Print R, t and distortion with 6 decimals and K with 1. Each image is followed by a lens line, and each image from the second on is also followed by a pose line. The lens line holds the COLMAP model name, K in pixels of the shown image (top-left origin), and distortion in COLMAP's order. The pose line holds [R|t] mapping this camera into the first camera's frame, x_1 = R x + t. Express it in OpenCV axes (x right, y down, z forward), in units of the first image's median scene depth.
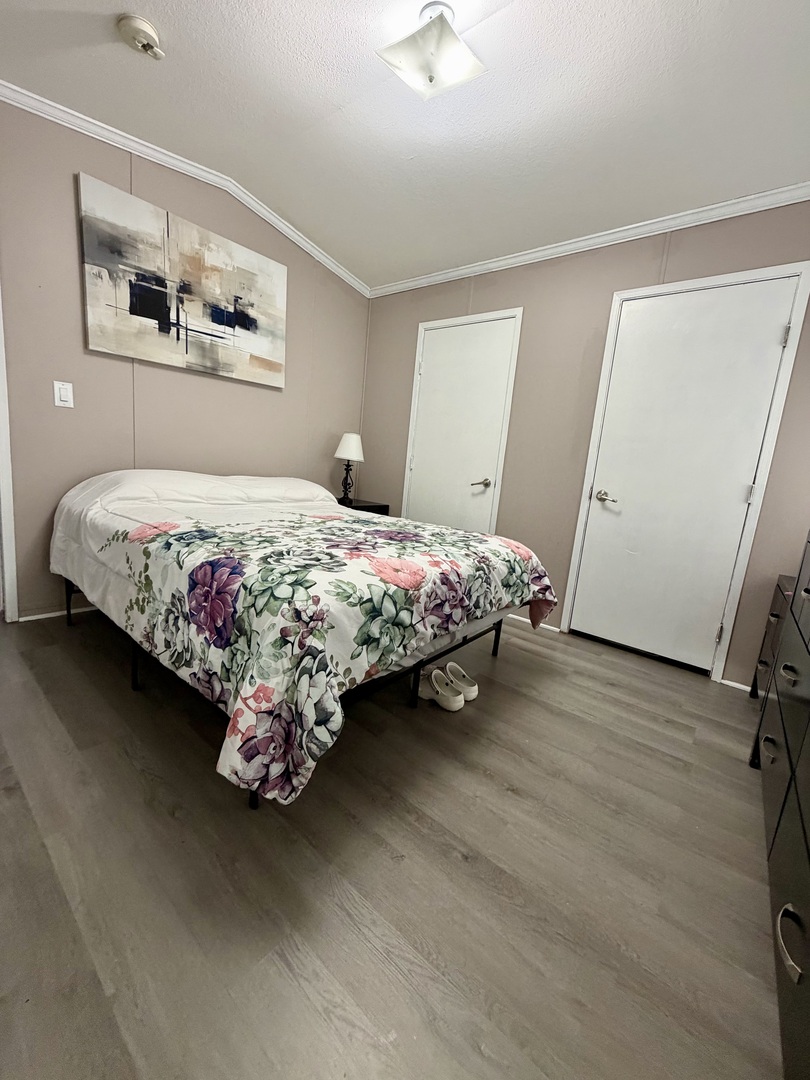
lens RADIAL K [[431.4, 0, 405.0], [0, 431.4, 540.0], [0, 0, 1]] dist [-0.000085, -0.000024]
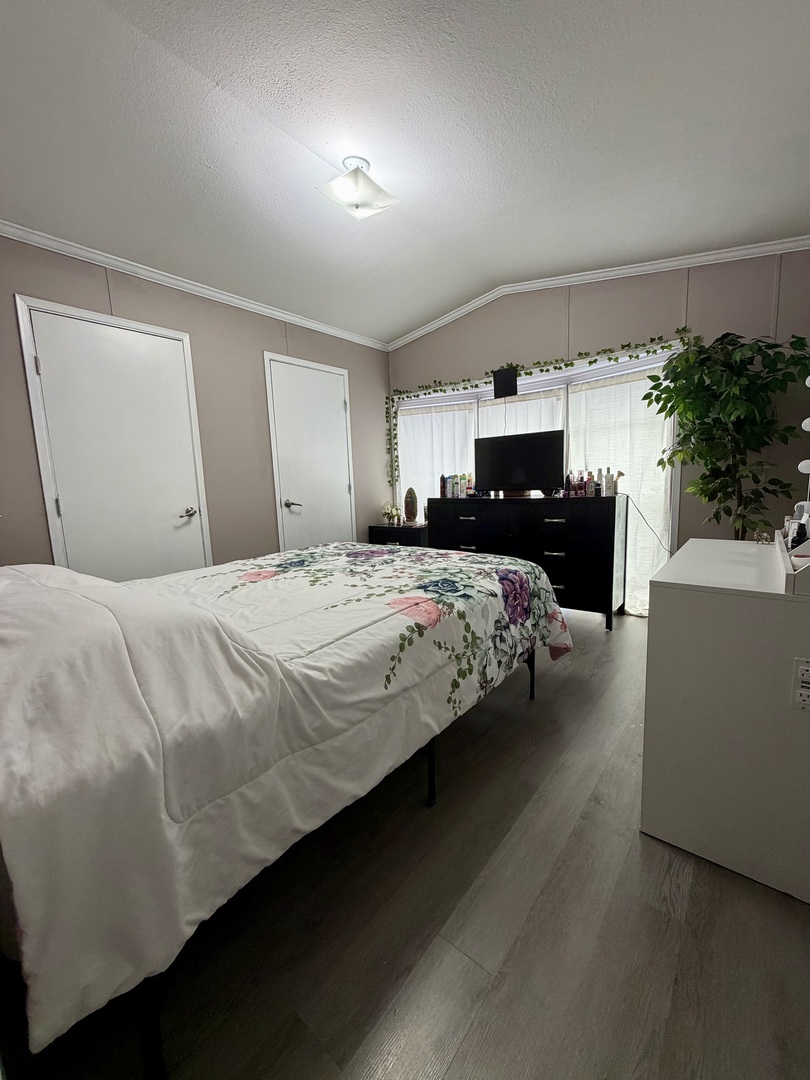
lens RADIAL K [[431.4, 0, 405.0], [0, 431.4, 540.0], [0, 0, 1]] dist [-0.000085, -0.000024]
pose [[-0.005678, -0.233082, 0.972440, -0.881618], [0.214424, 0.949553, 0.228848, -0.224063], [-0.976724, 0.209814, 0.044587, 0.609409]]
